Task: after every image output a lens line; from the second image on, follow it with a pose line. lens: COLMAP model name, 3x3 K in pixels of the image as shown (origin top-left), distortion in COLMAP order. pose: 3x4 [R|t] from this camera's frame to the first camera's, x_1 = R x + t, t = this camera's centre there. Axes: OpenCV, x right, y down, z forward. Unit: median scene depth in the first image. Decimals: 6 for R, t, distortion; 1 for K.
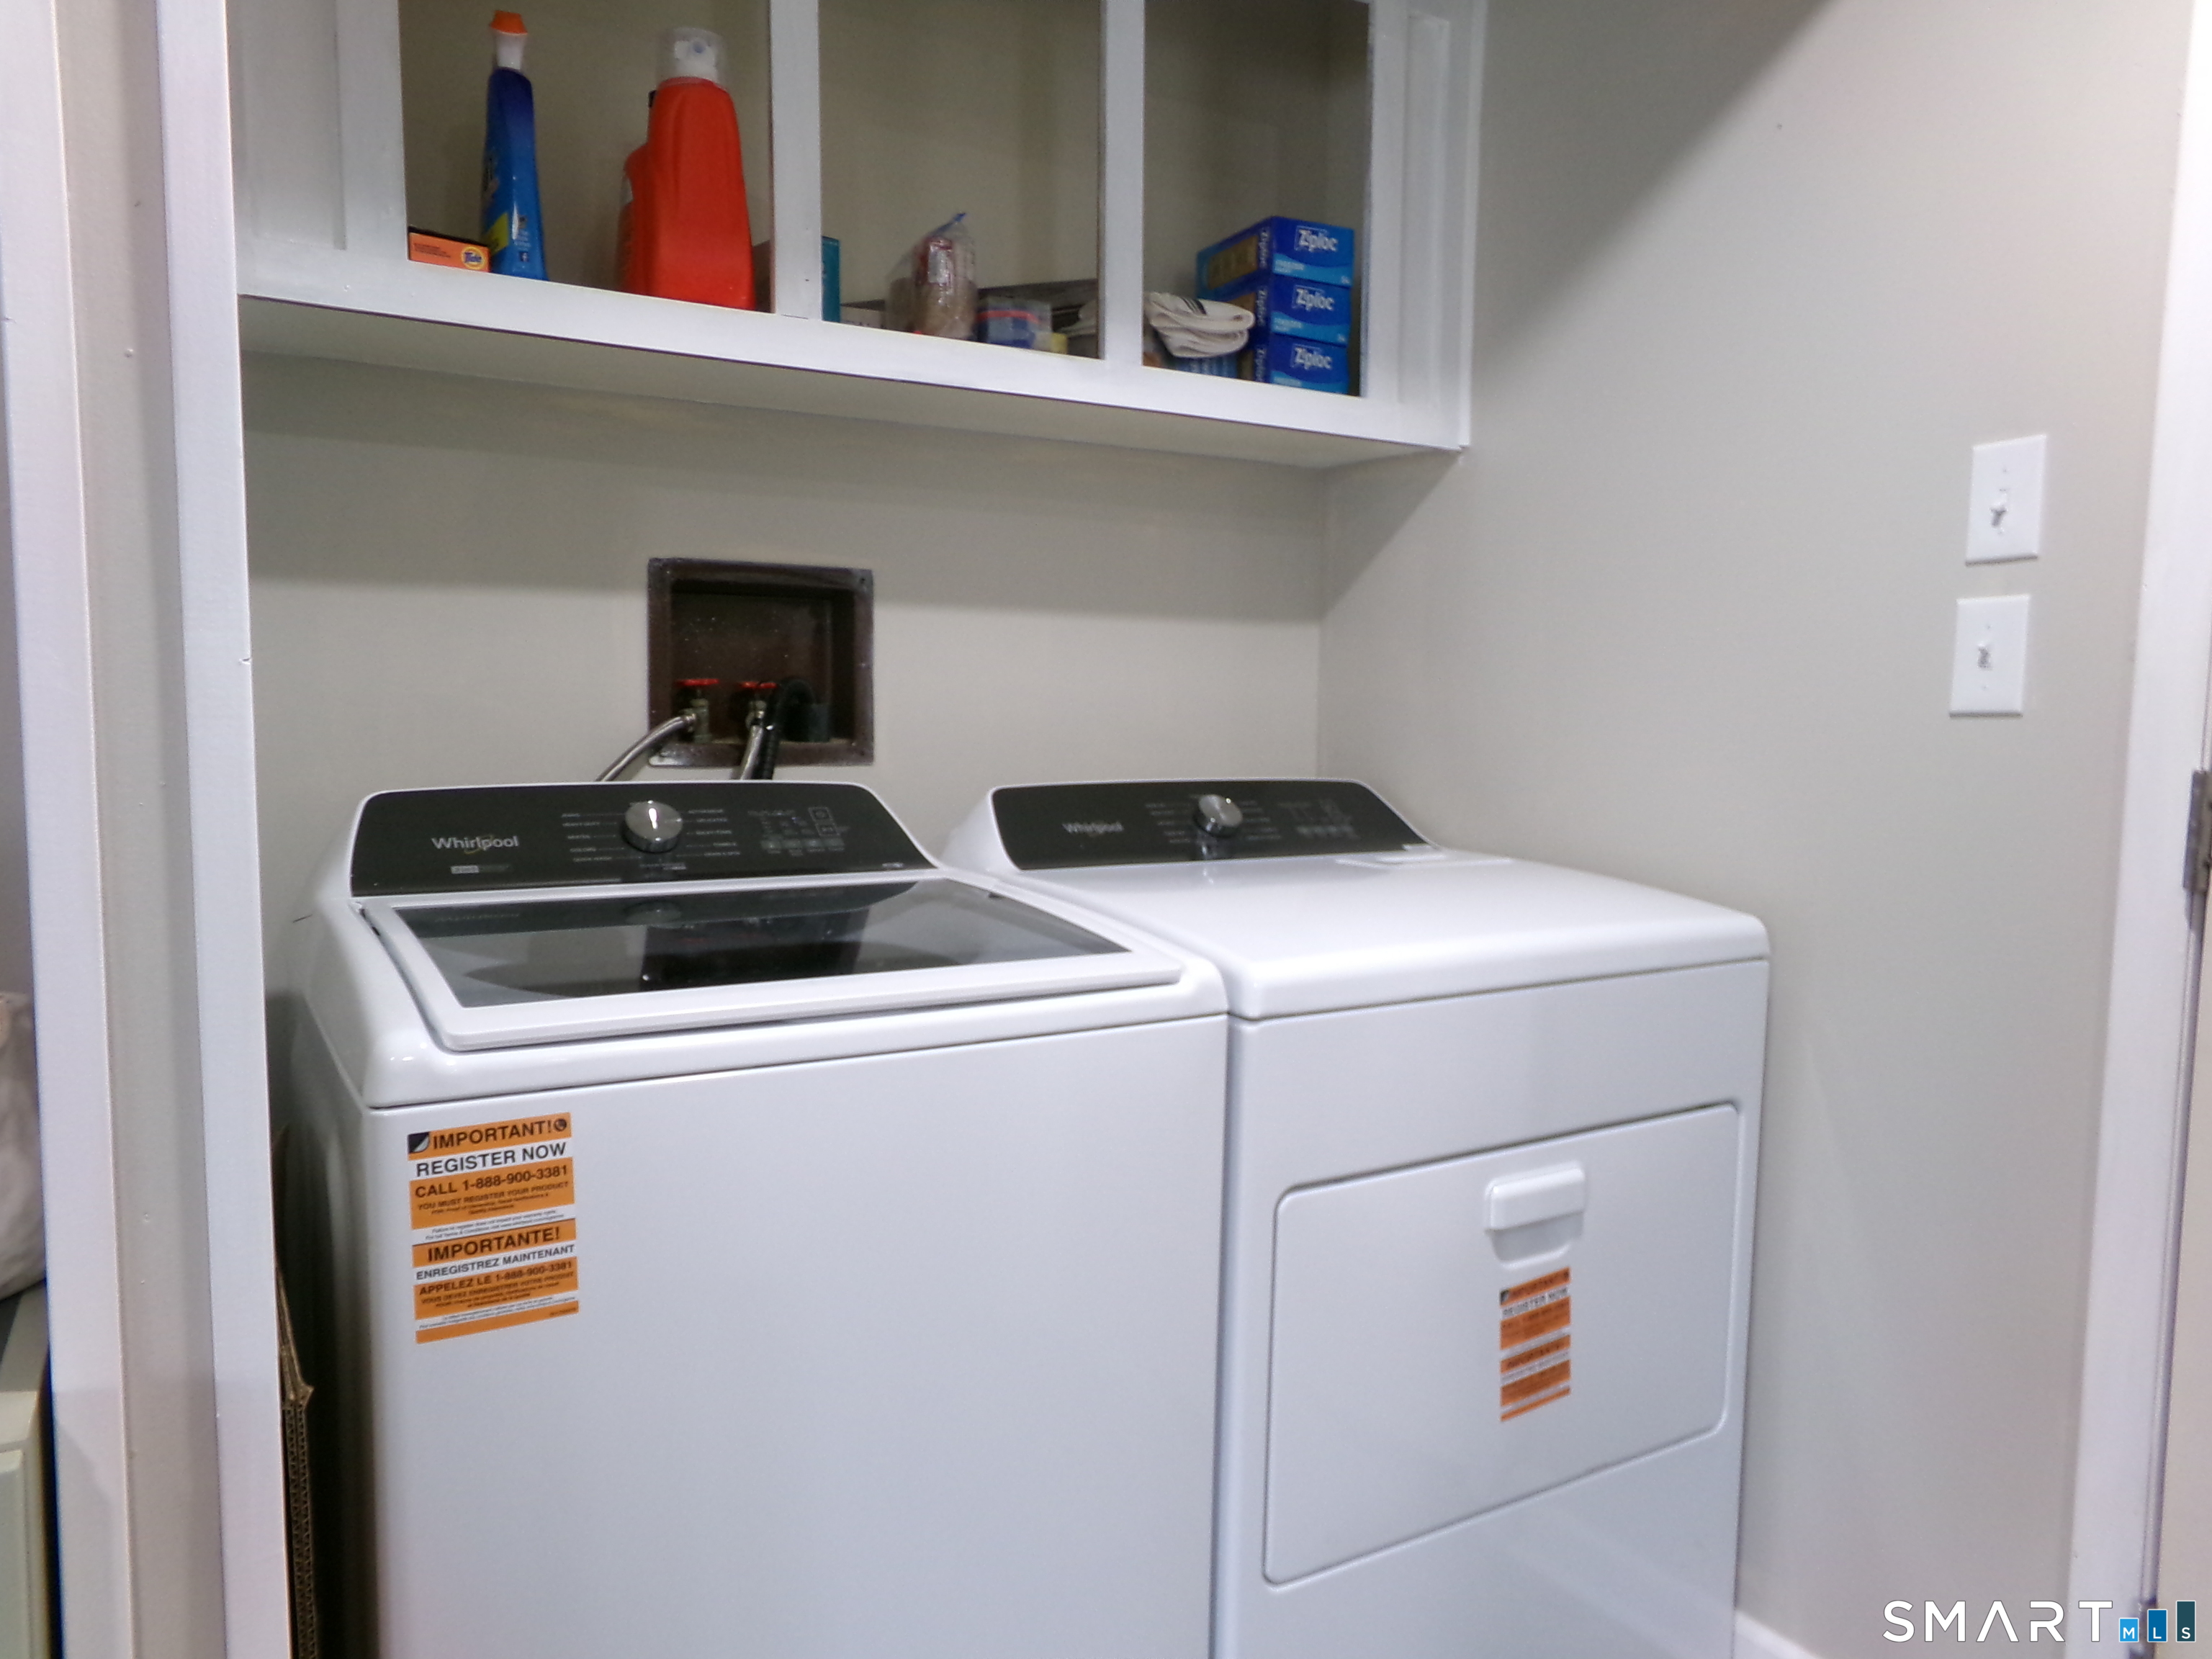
lens RADIAL K [[1508.5, 0, 1101.8], [0, 1508.5, 825.1], [0, 0, 1]] dist [-0.007107, 0.023592]
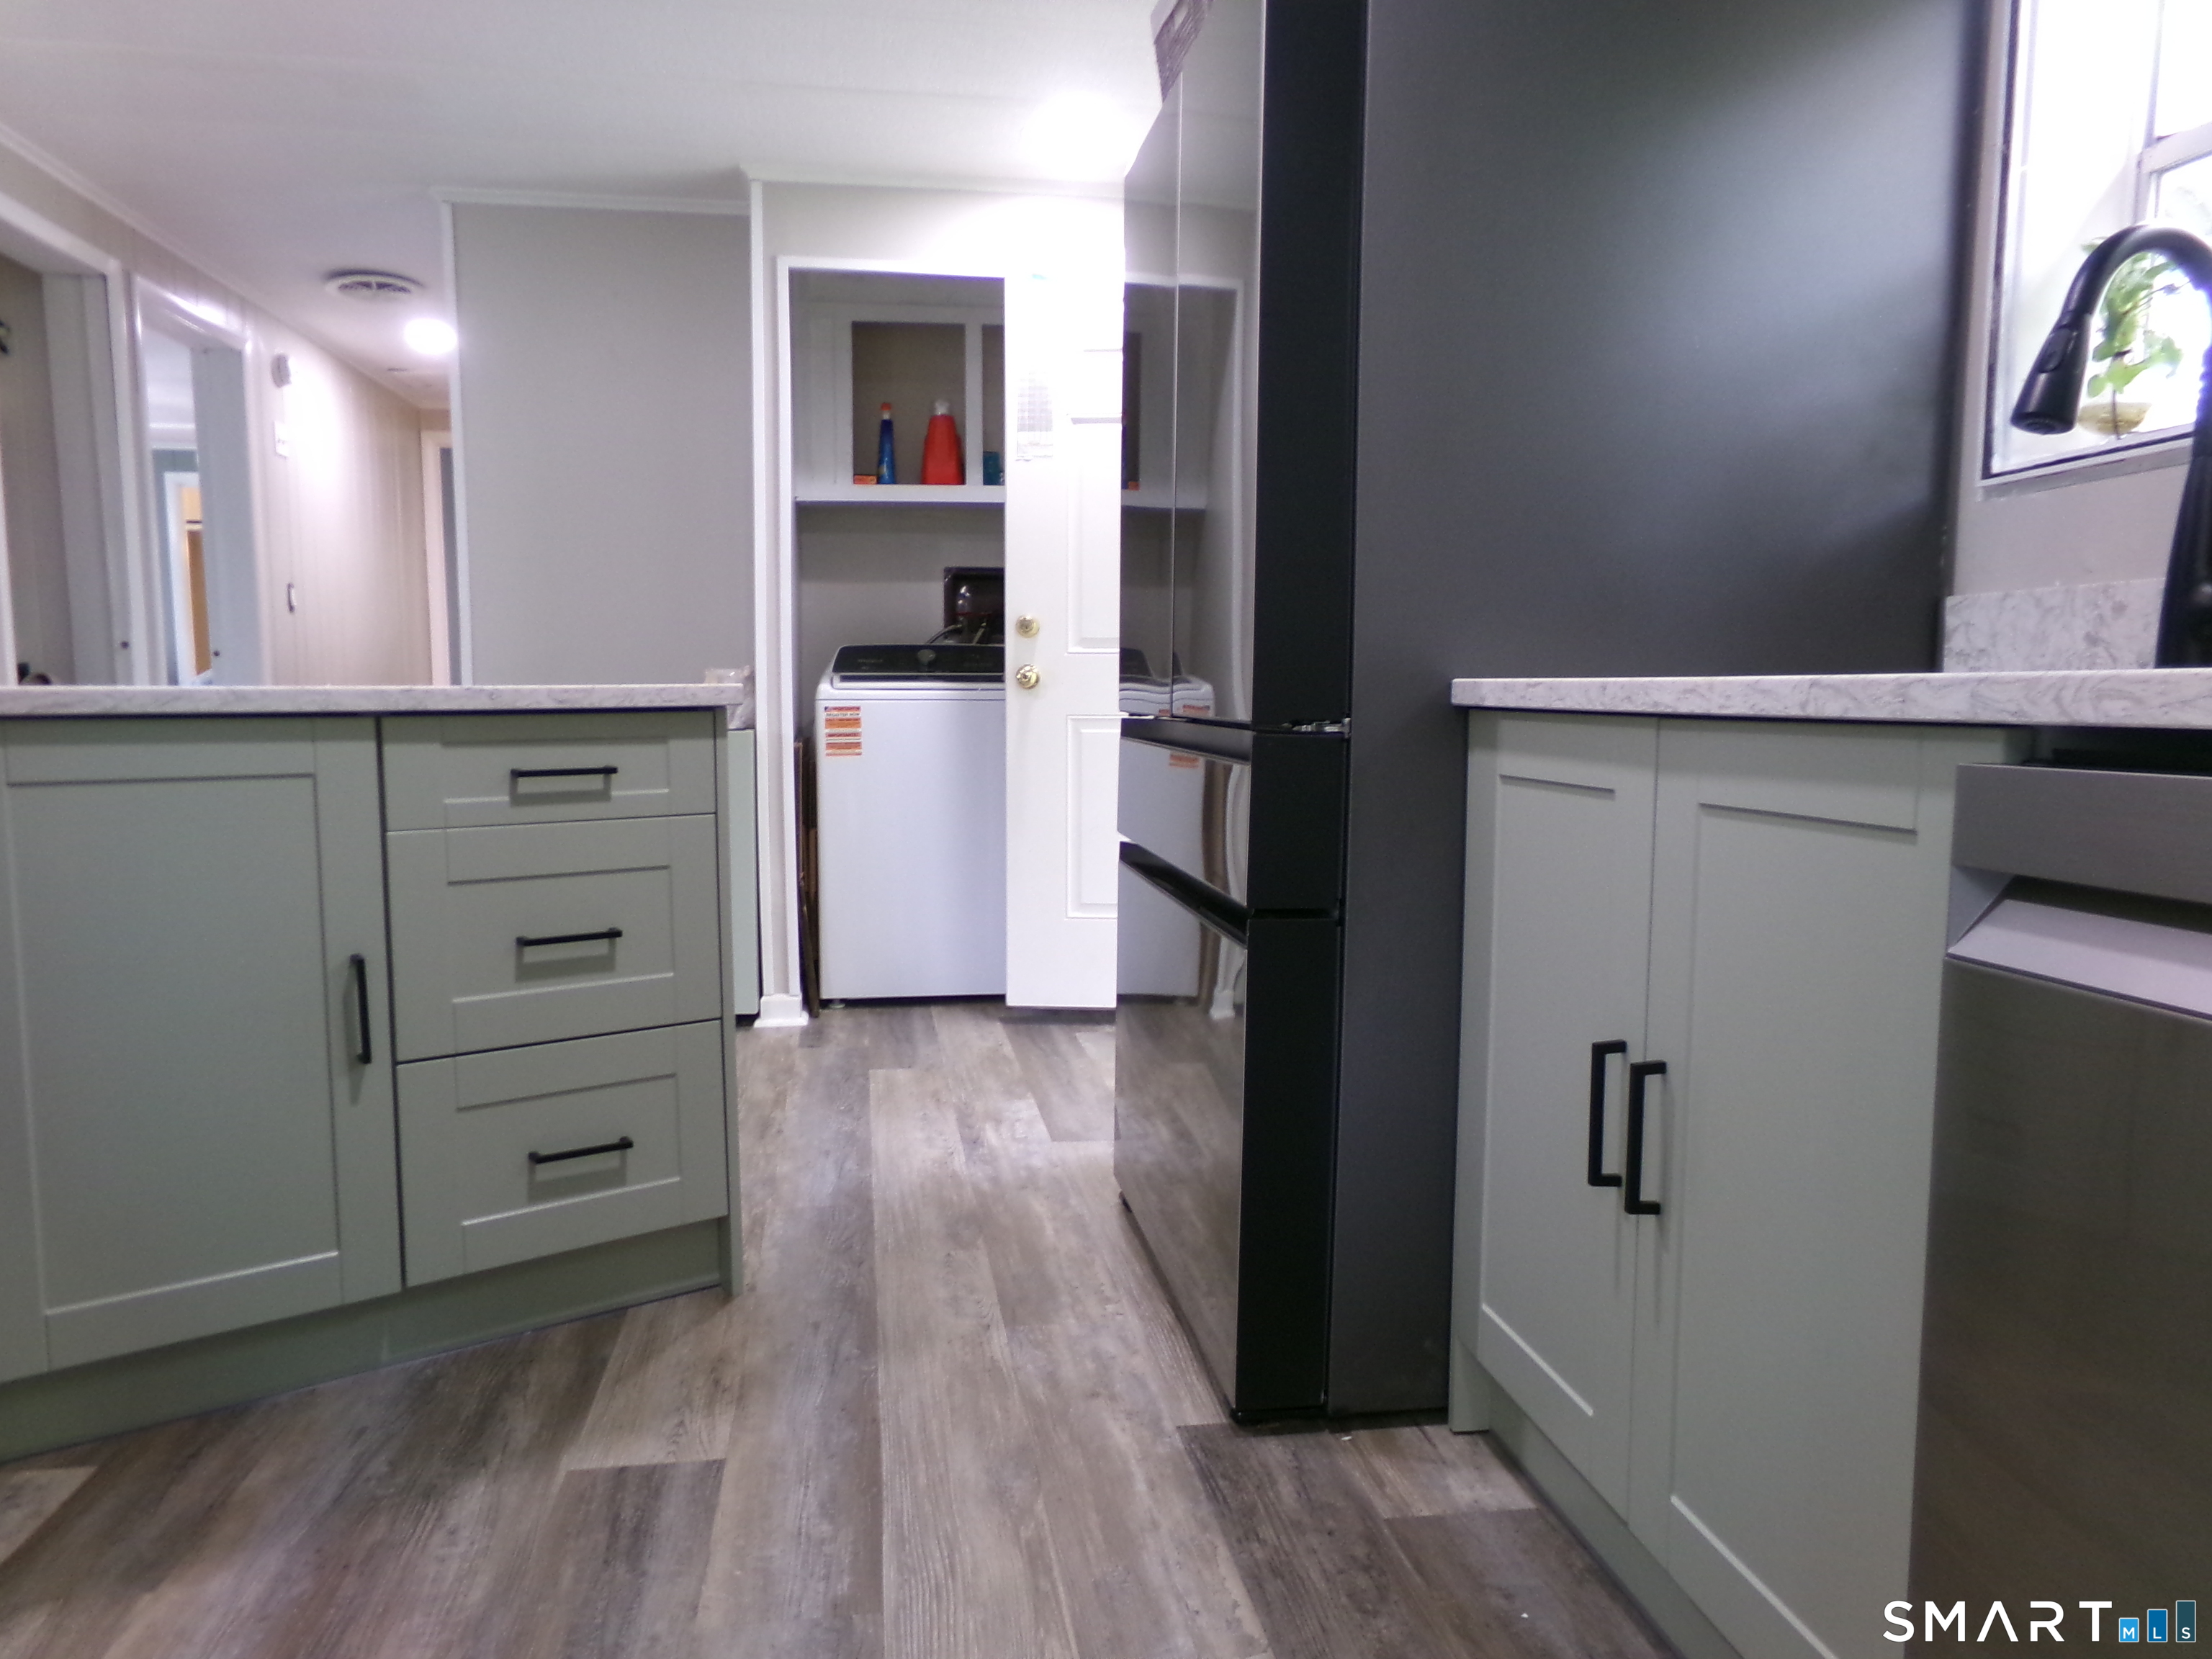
lens RADIAL K [[1508.5, 0, 1103.6], [0, 1508.5, 837.8], [0, 0, 1]] dist [-0.007107, 0.023592]
pose [[0.920757, 0.035377, -0.388529, 1.886254], [-0.028449, 0.999317, 0.023572, 0.434043], [0.389098, -0.010651, 0.921135, -2.567109]]
